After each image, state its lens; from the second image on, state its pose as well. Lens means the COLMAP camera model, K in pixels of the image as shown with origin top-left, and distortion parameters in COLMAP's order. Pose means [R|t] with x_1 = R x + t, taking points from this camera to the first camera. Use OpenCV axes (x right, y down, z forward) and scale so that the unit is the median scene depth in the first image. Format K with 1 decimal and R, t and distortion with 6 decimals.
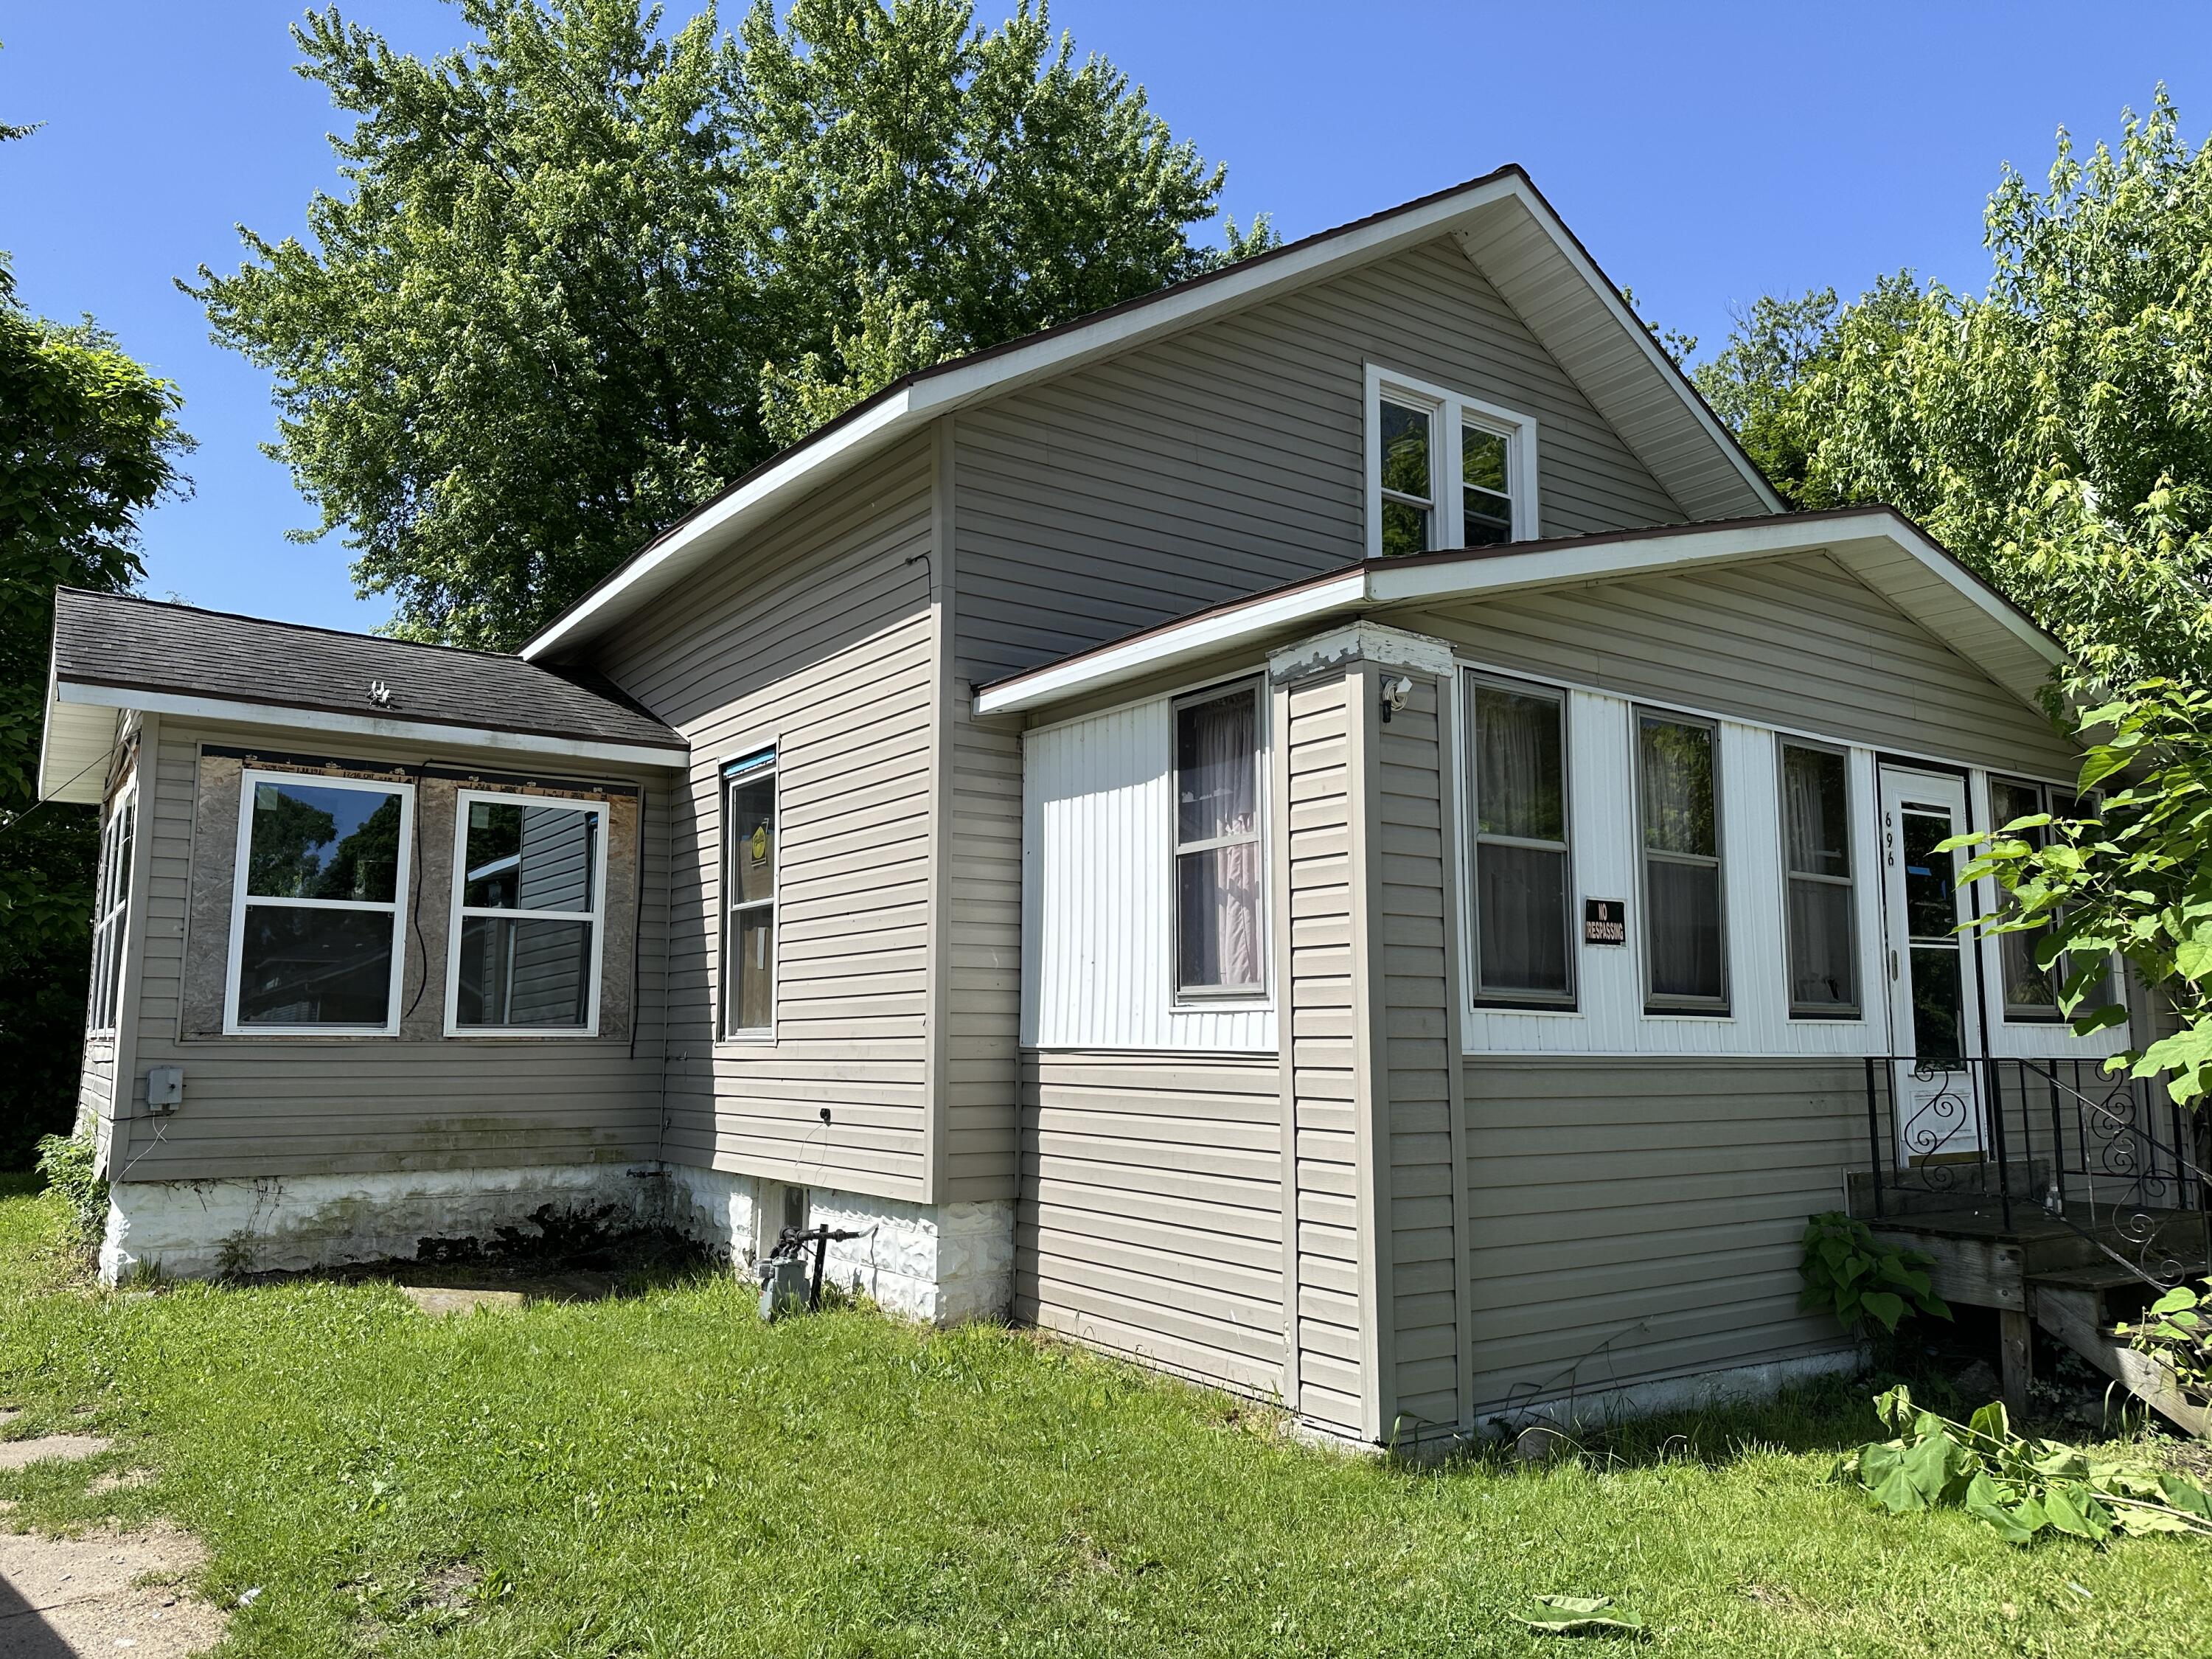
lens RADIAL K [[1577.8, 0, 1106.0], [0, 1577.8, 829.5], [0, 0, 1]] dist [0.039876, -0.001824]
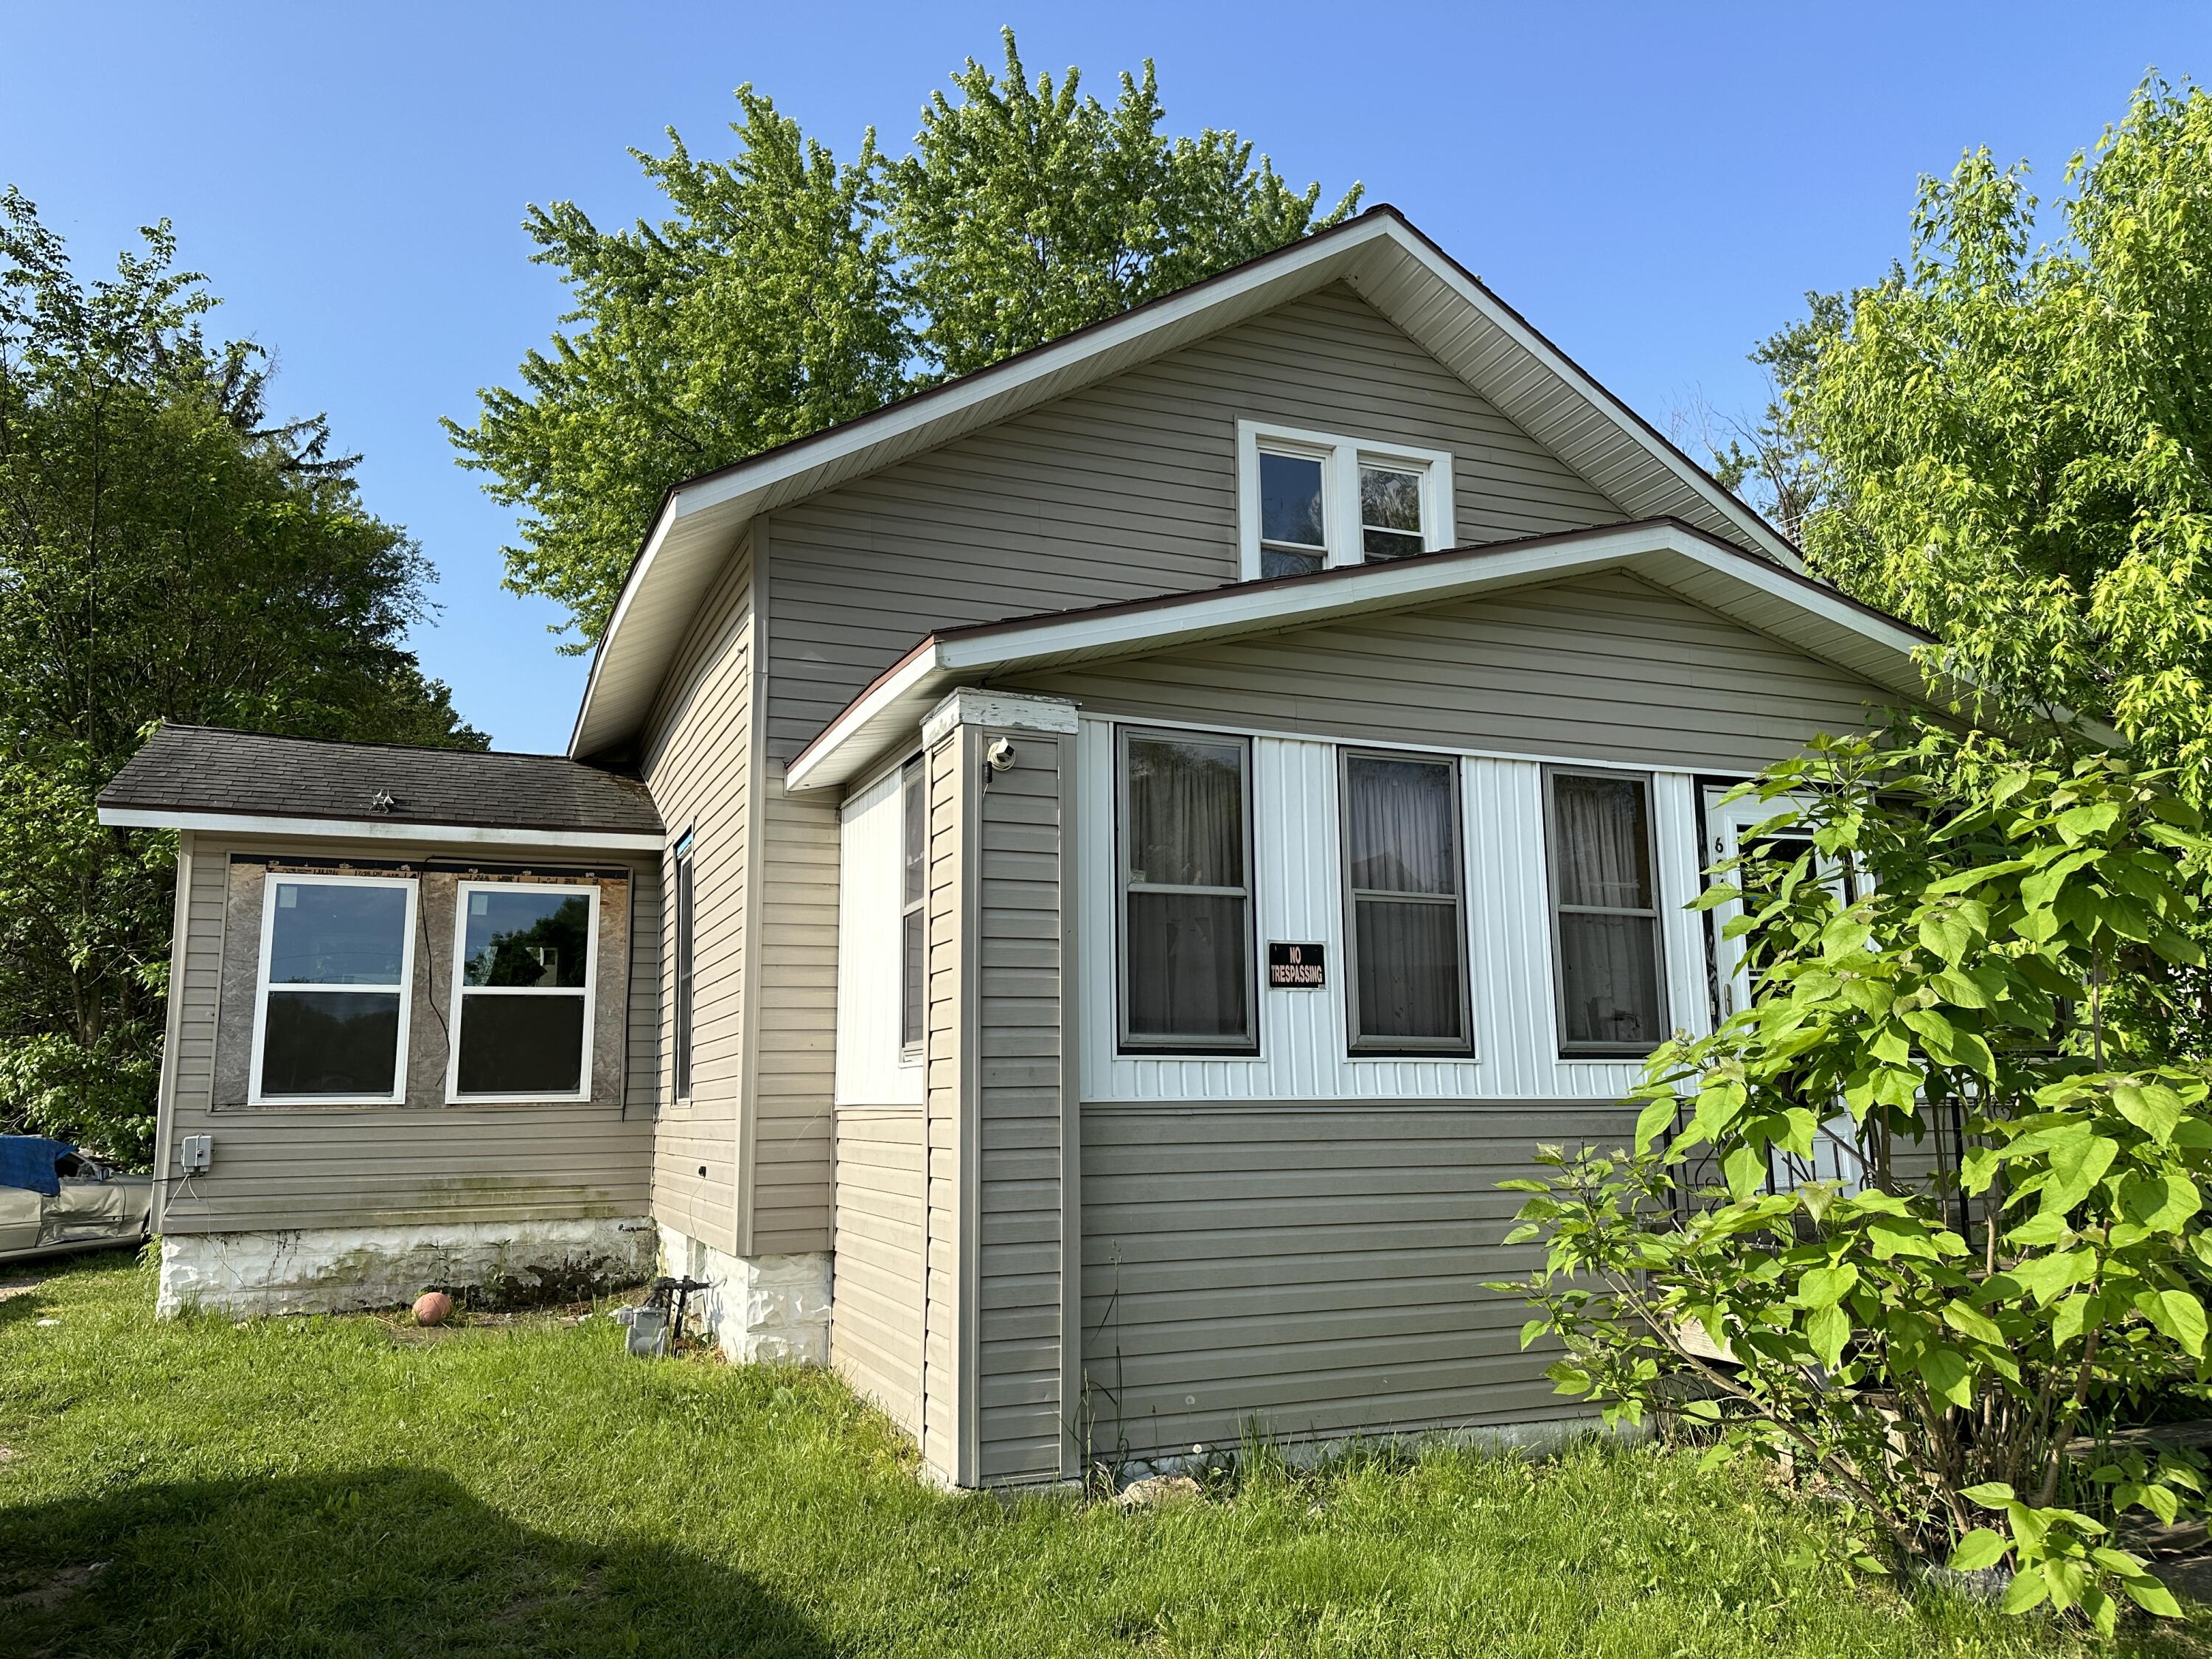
lens RADIAL K [[1577.5, 0, 1106.0], [0, 1577.5, 829.5], [0, 0, 1]] dist [0.099574, -0.113632]
pose [[0.975023, -0.053377, -0.215593, 0.297658], [0.045362, 0.998089, -0.041963, 0.006713], [0.217421, 0.031135, 0.975581, -0.001329]]
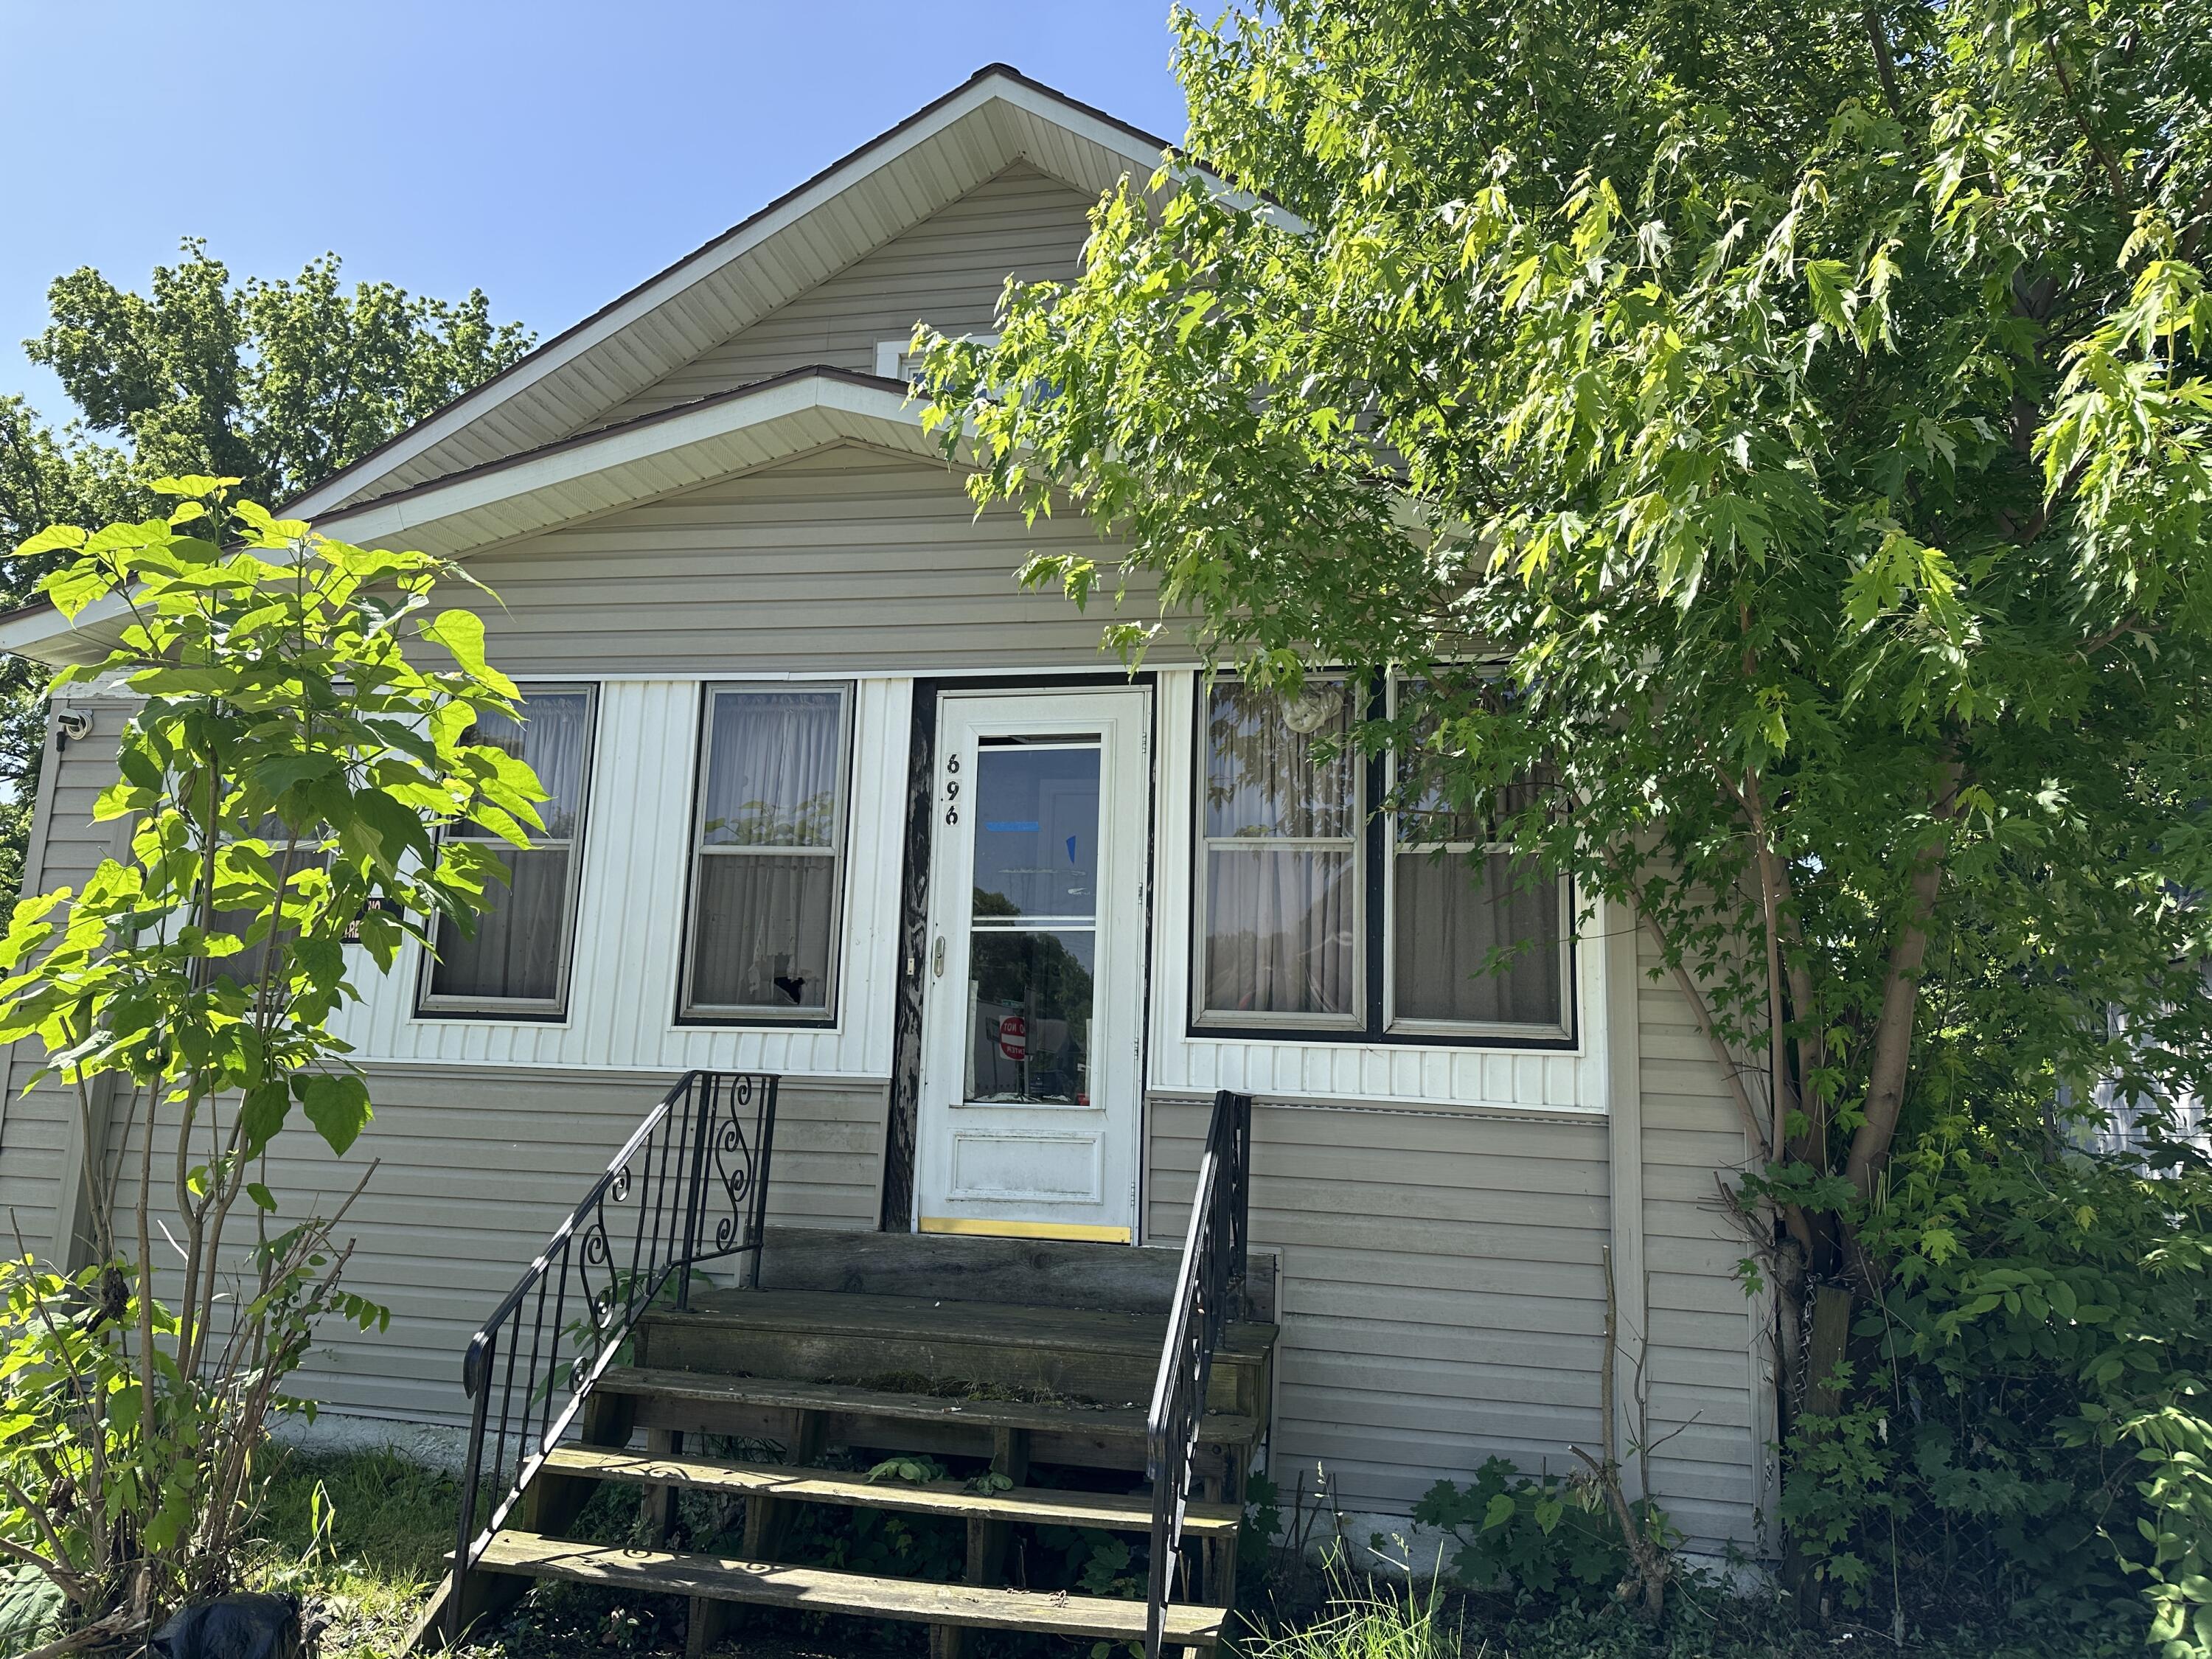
lens RADIAL K [[1573.8, 0, 1106.0], [0, 1573.8, 829.5], [0, 0, 1]] dist [0.000625, 0.000925]
pose [[0.692557, -0.096986, -0.714813, 0.926140], [0.061995, 0.995257, -0.074972, 0.073092], [0.718694, 0.007608, 0.695285, 0.470337]]
